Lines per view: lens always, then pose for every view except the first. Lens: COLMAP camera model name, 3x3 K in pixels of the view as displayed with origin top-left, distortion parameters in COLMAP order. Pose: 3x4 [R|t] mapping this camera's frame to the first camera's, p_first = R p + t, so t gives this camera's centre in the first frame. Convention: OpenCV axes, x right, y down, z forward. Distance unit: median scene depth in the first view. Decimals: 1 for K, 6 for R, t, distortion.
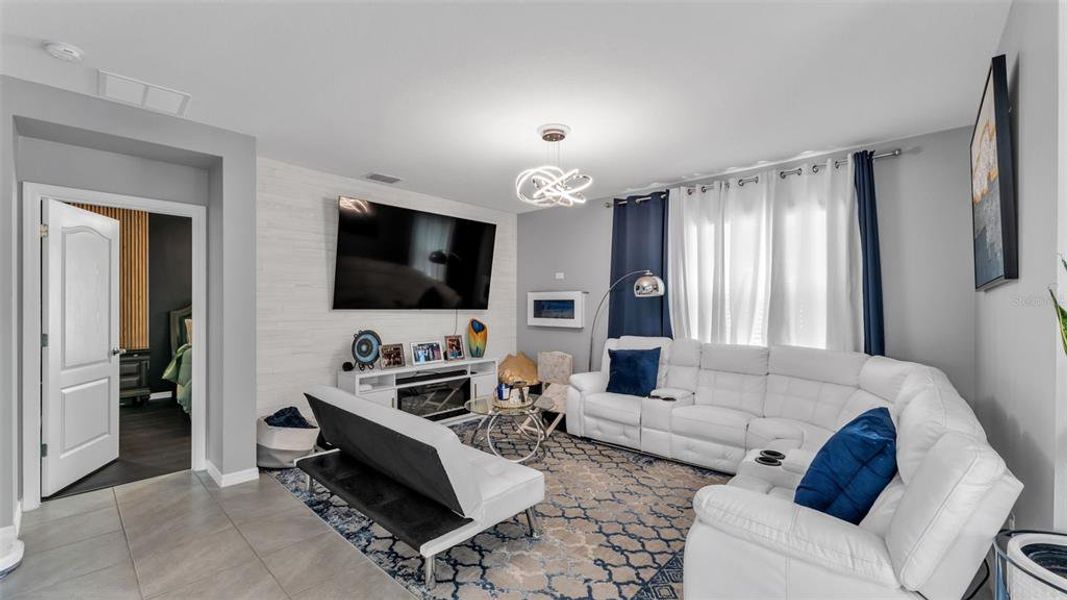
lens RADIAL K [[428.5, 0, 533.9], [0, 428.5, 305.7], [0, 0, 1]] dist [0.003468, 0.000004]
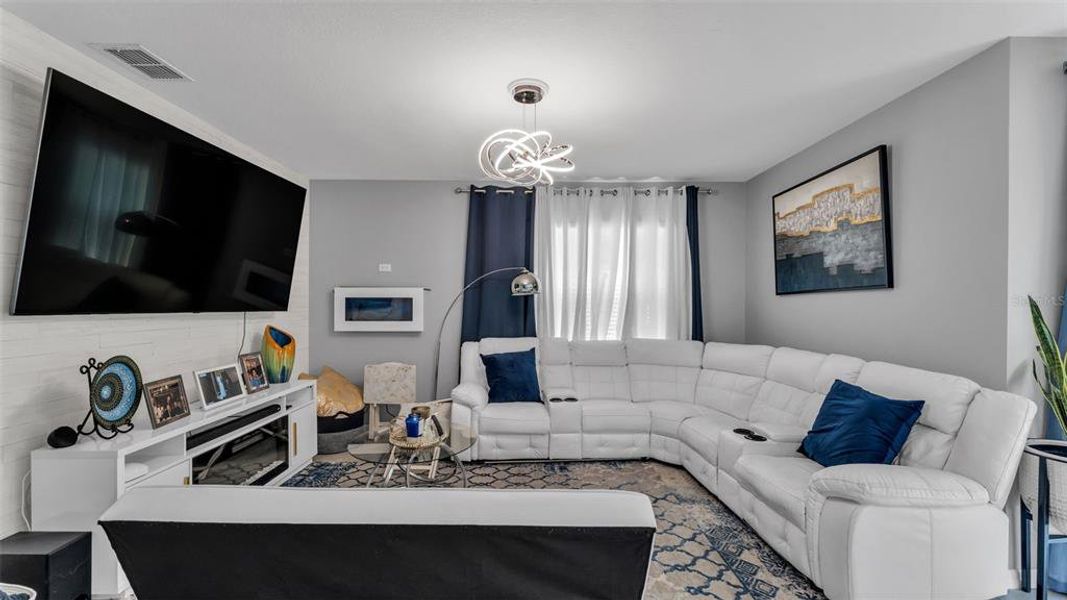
lens RADIAL K [[428.5, 0, 534.6], [0, 428.5, 303.9], [0, 0, 1]] dist [0.003468, 0.000004]
pose [[0.730495, -0.001630, 0.682916, -0.377045], [0.002314, 0.999997, -0.000089, -0.002057], [-0.682914, 0.001645, 0.730497, 0.302781]]
